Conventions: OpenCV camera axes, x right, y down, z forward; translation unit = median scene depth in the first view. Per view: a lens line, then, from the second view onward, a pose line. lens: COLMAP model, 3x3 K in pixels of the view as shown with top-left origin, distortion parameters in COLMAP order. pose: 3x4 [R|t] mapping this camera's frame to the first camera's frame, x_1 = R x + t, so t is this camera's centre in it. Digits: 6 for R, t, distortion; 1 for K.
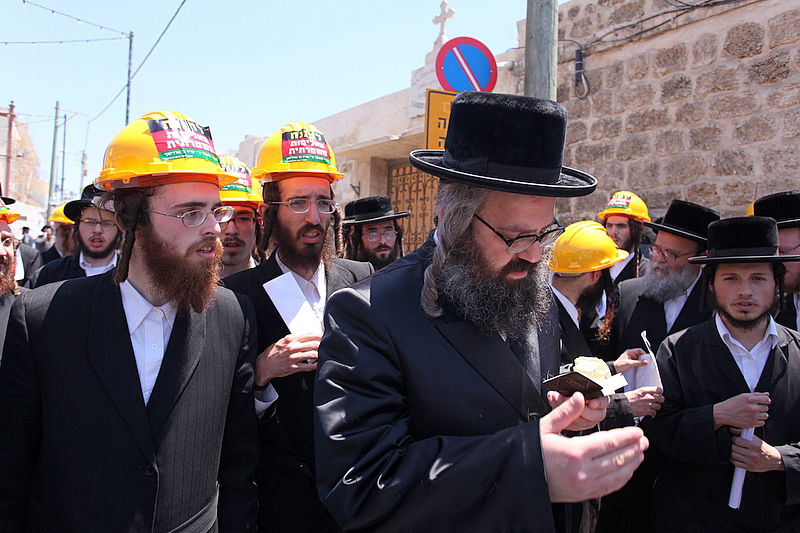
lens RADIAL K [[534.5, 0, 401.0], [0, 534.5, 264.0], [0, 0, 1]] dist [-0.005577, -0.001112]
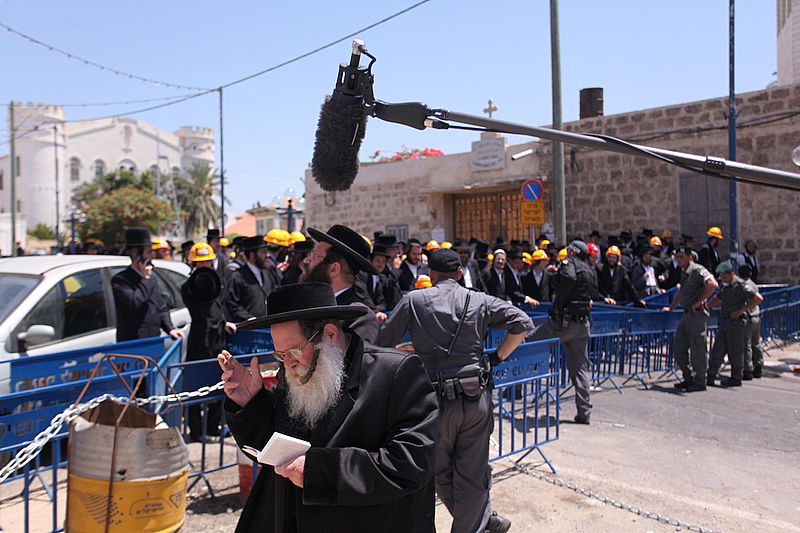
lens RADIAL K [[780.1, 0, 399.2], [0, 780.1, 268.8], [0, 0, 1]] dist [0.000014, 0.000000]
pose [[0.995656, -0.049114, 0.079101, -0.615159], [0.048657, 0.998786, 0.007703, -0.013851], [-0.079383, -0.003821, 0.996837, -2.029696]]
